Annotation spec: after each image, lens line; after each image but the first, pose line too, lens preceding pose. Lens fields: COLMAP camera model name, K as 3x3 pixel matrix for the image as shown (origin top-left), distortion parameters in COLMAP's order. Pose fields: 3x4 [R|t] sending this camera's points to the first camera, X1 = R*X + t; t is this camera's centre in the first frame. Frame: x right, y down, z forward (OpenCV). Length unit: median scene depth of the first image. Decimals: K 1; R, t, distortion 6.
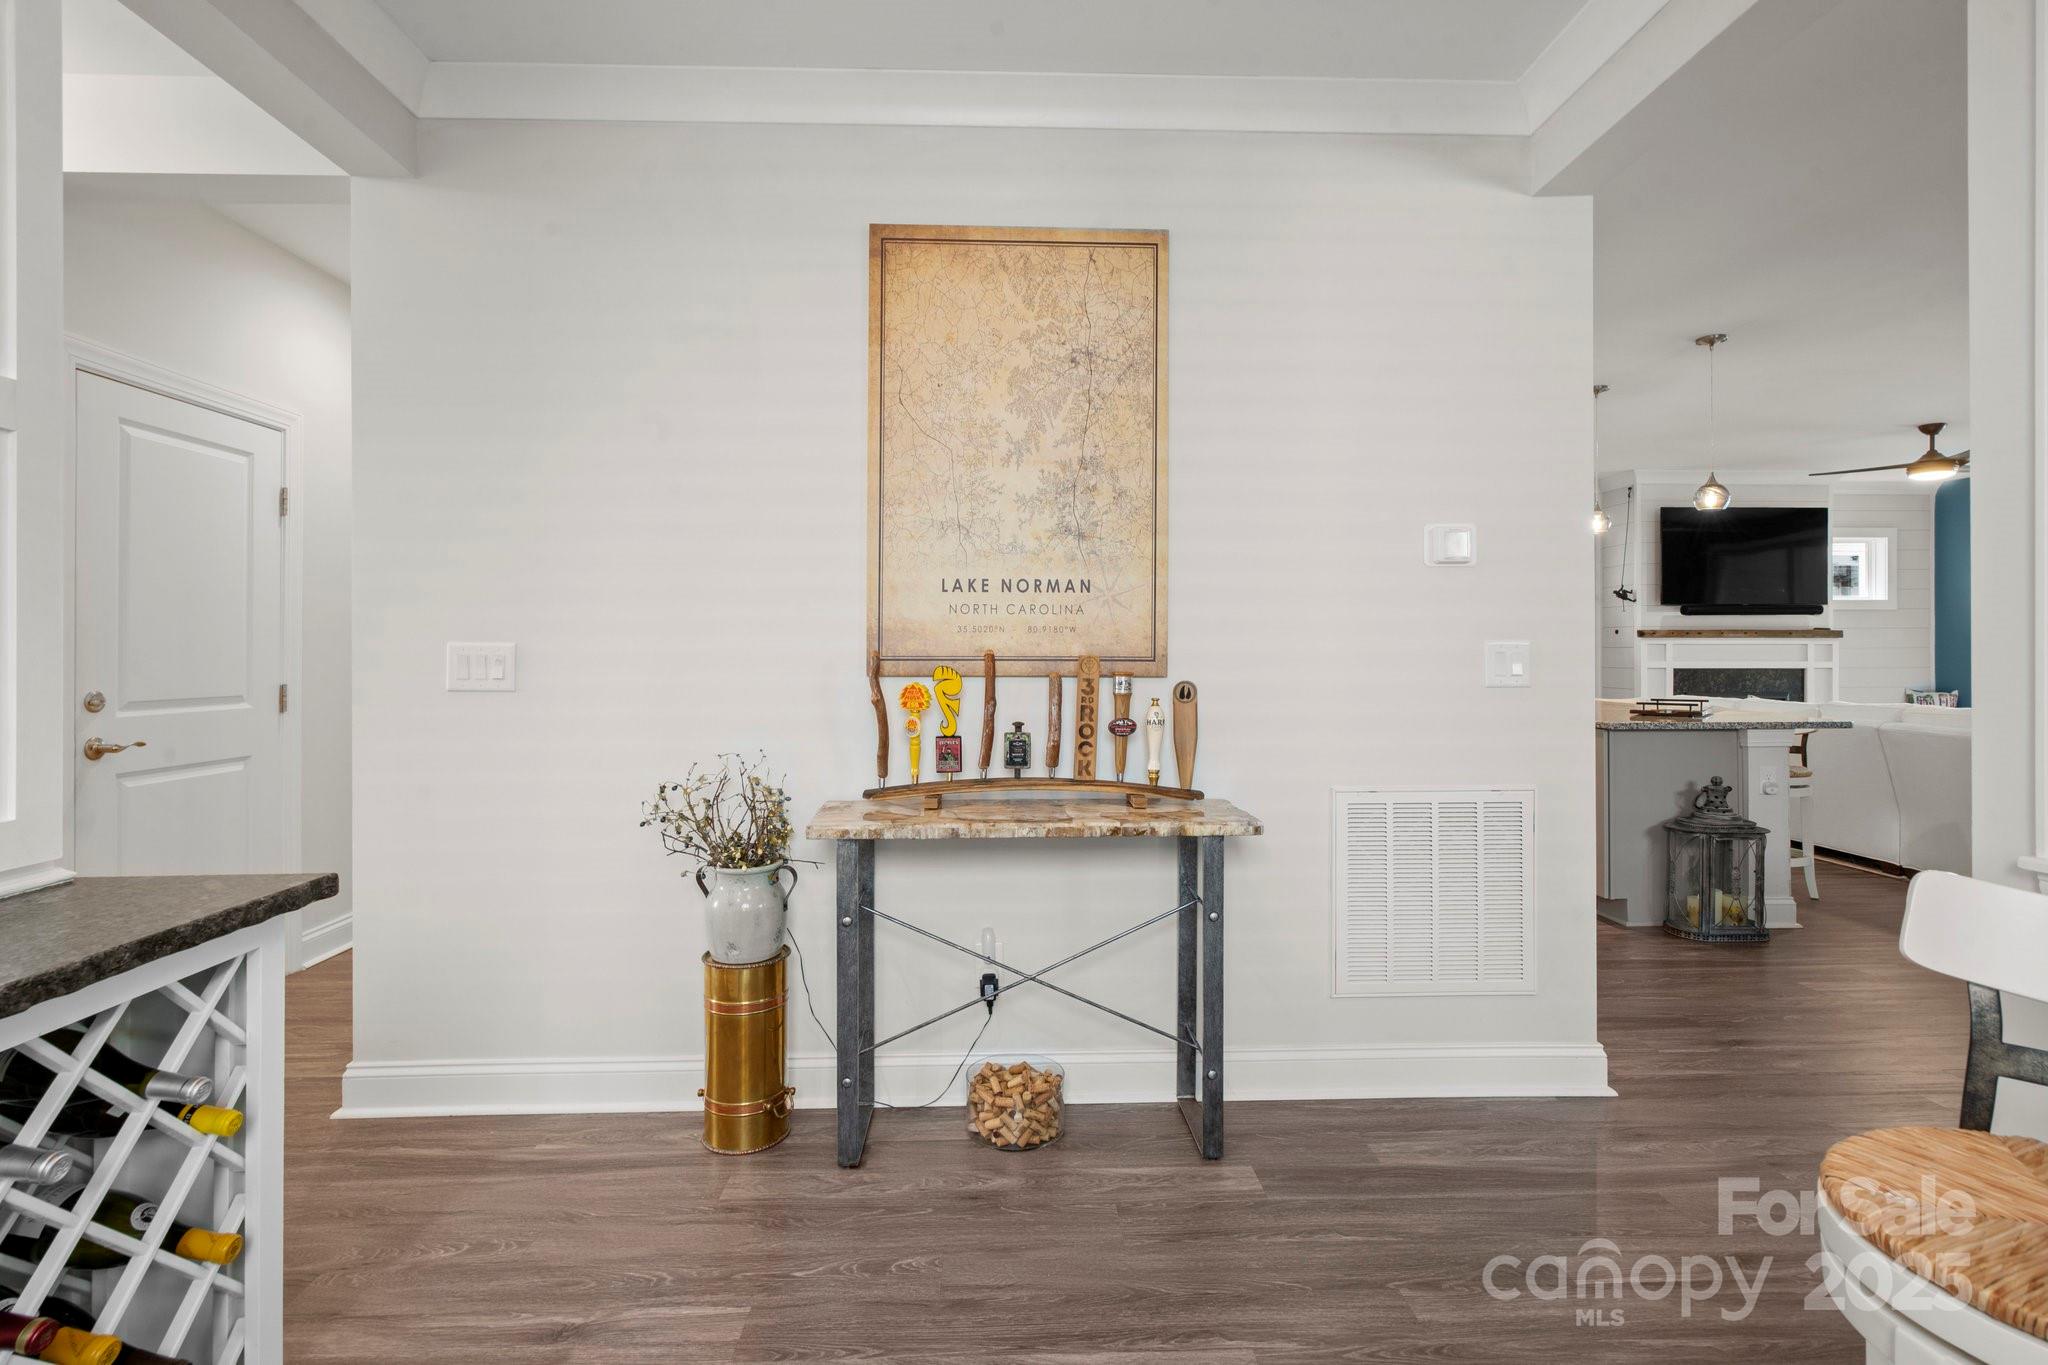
lens RADIAL K [[977.0, 0, 1025.2], [0, 977.0, 646.7], [0, 0, 1]] dist [-0.000101, -0.000067]
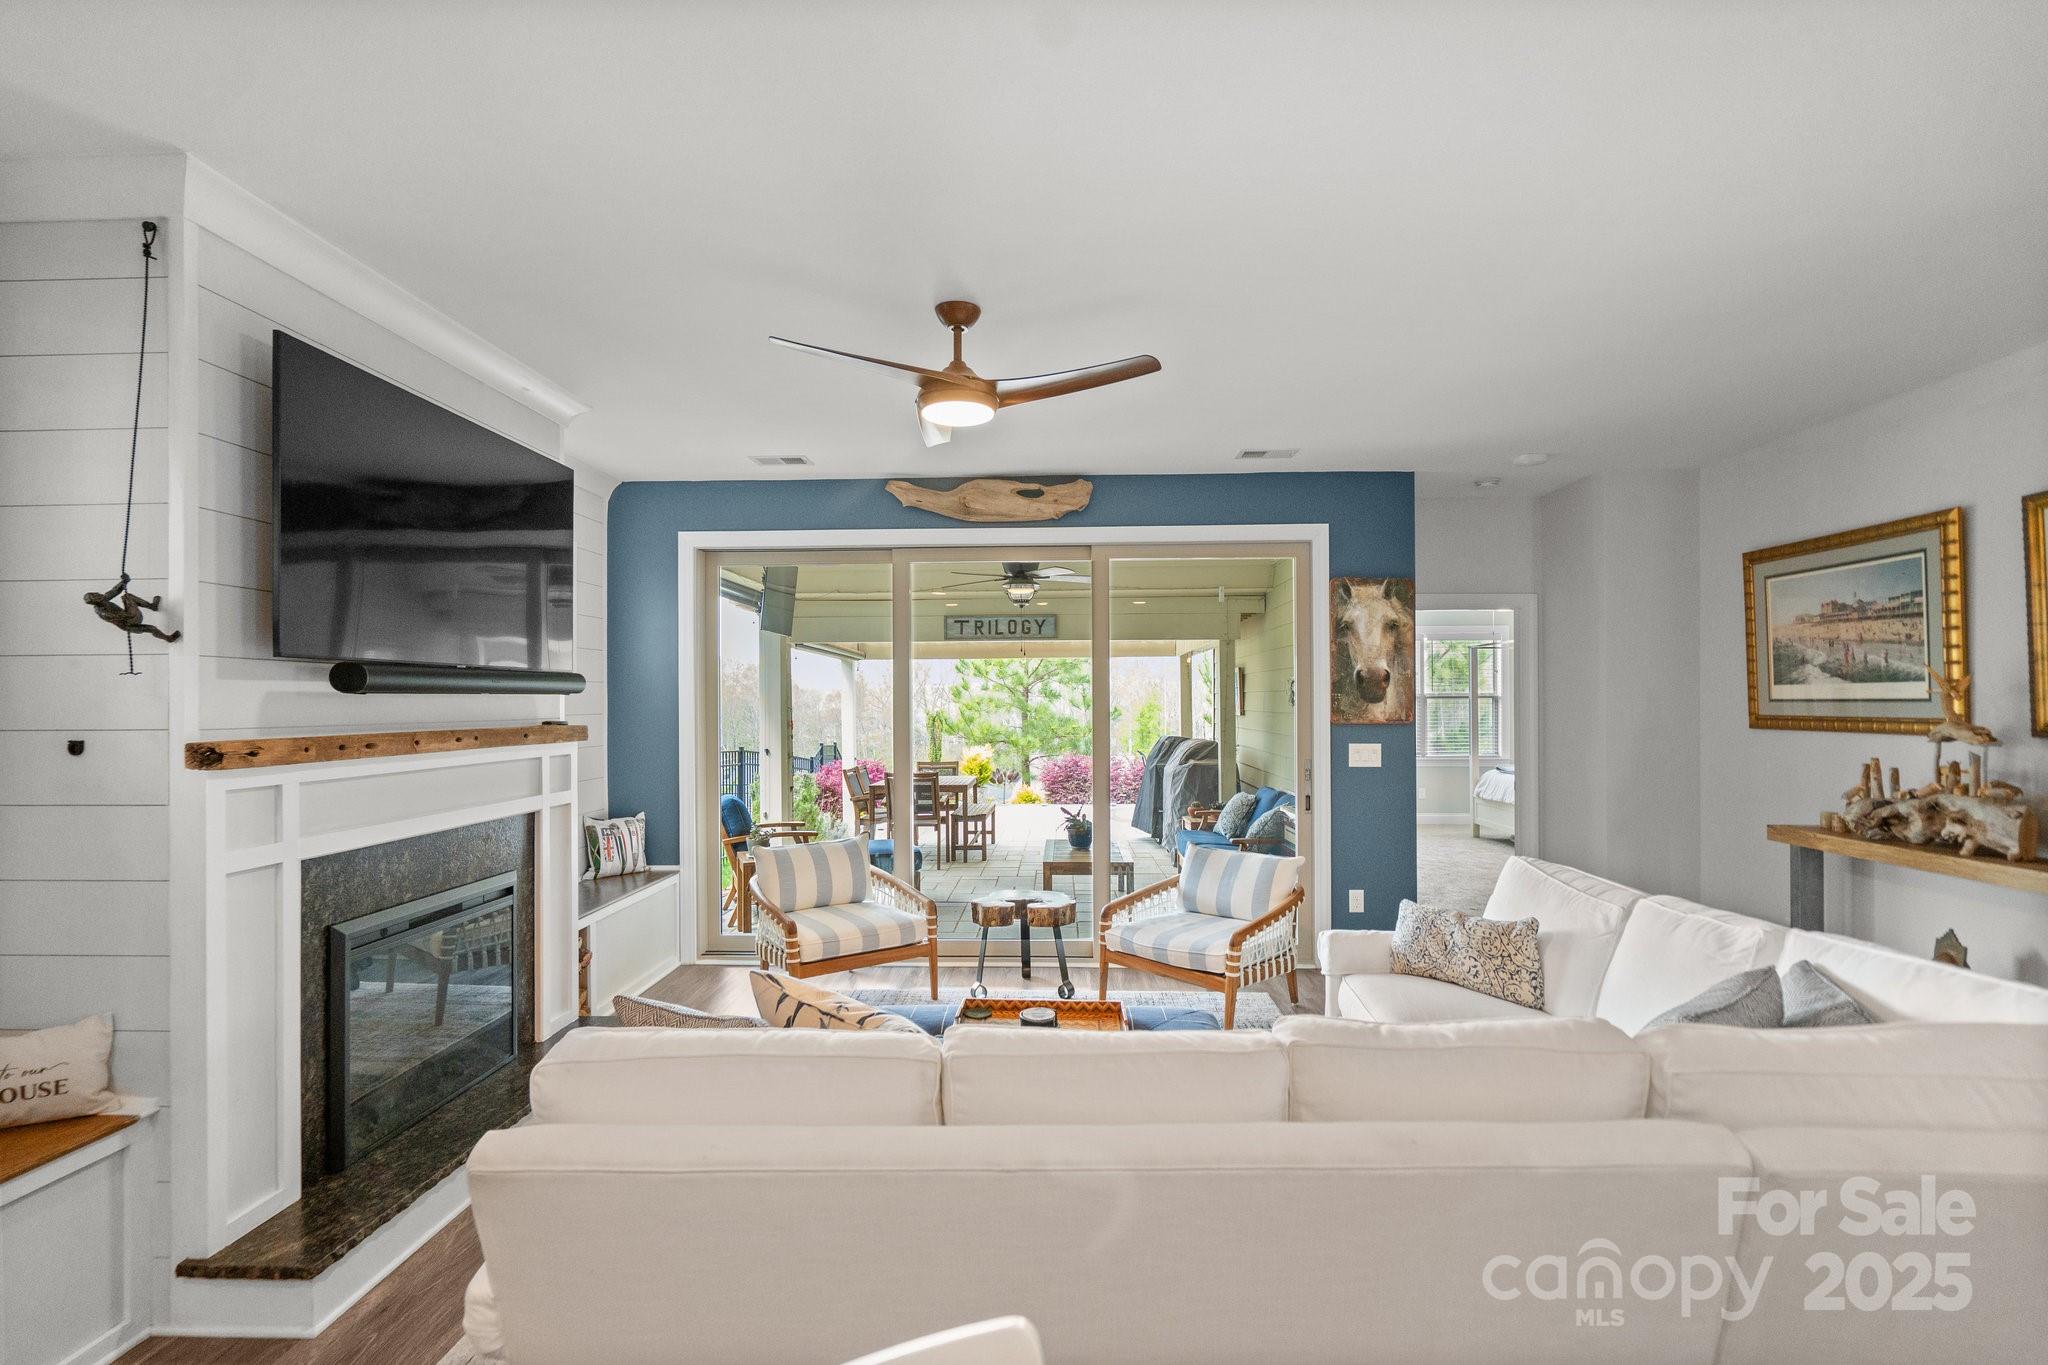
lens RADIAL K [[948.0, 0, 1022.9], [0, 948.0, 699.7], [0, 0, 1]] dist [-0.001087, 0.000075]
pose [[0.072473, 0.000613, 0.997370, 0.380904], [0.001508, 0.999999, -0.000724, -0.029172], [-0.997369, 0.001556, 0.072472, 0.755334]]
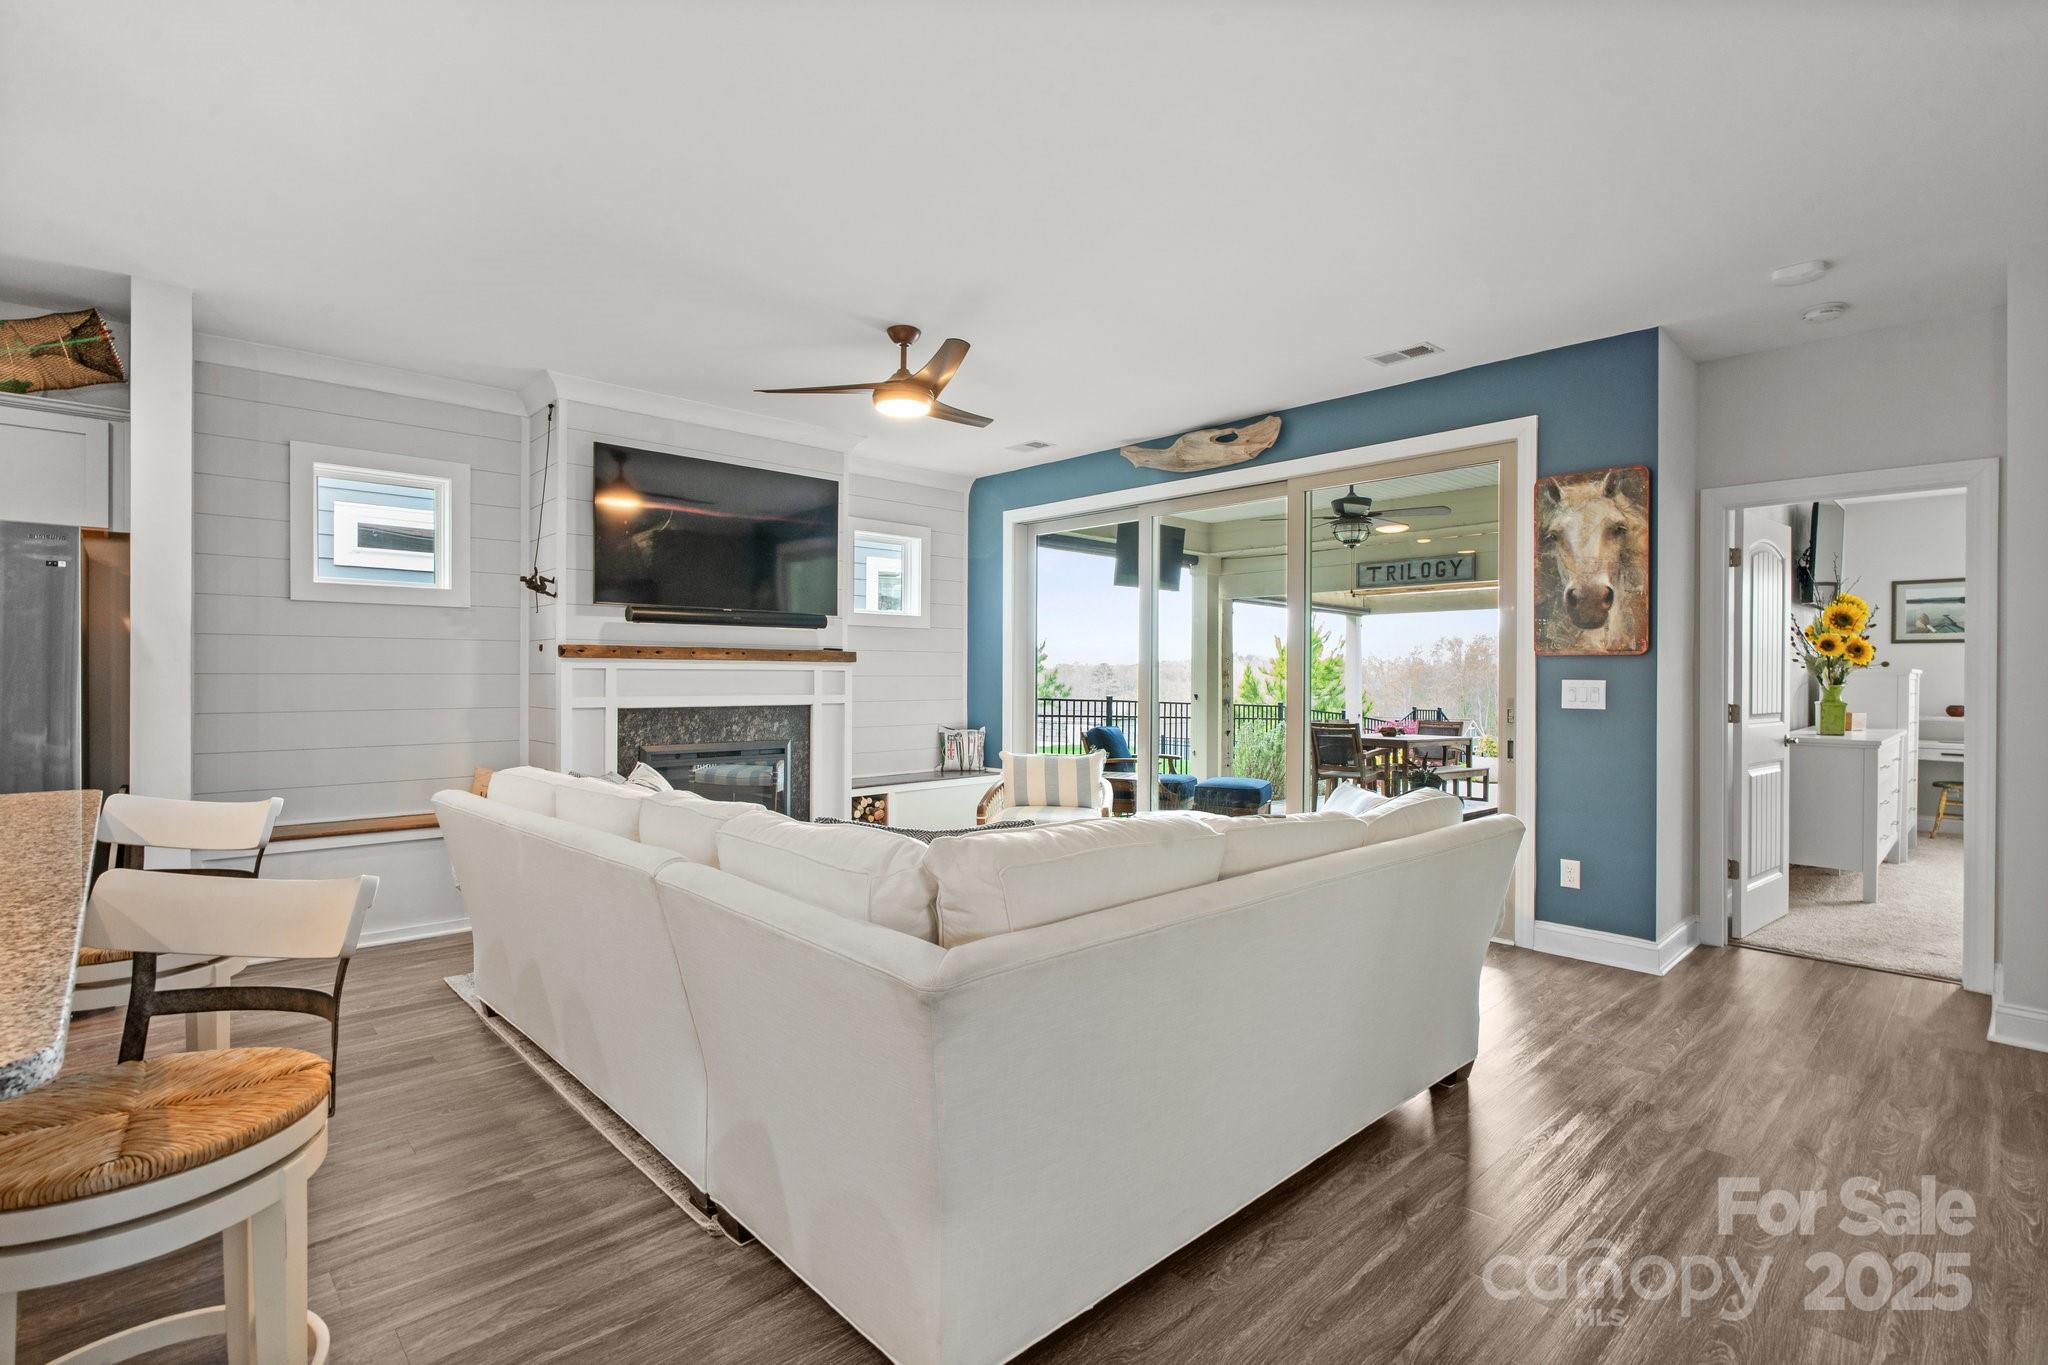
lens RADIAL K [[953.5, 0, 1021.2], [0, 953.5, 676.5], [0, 0, 1]] dist [-0.001110, 0.000377]
pose [[0.751134, 0.003069, 0.660143, 0.463655], [-0.006544, 0.999975, 0.002798, -0.001173], [-0.660117, -0.006421, 0.751135, 0.385960]]
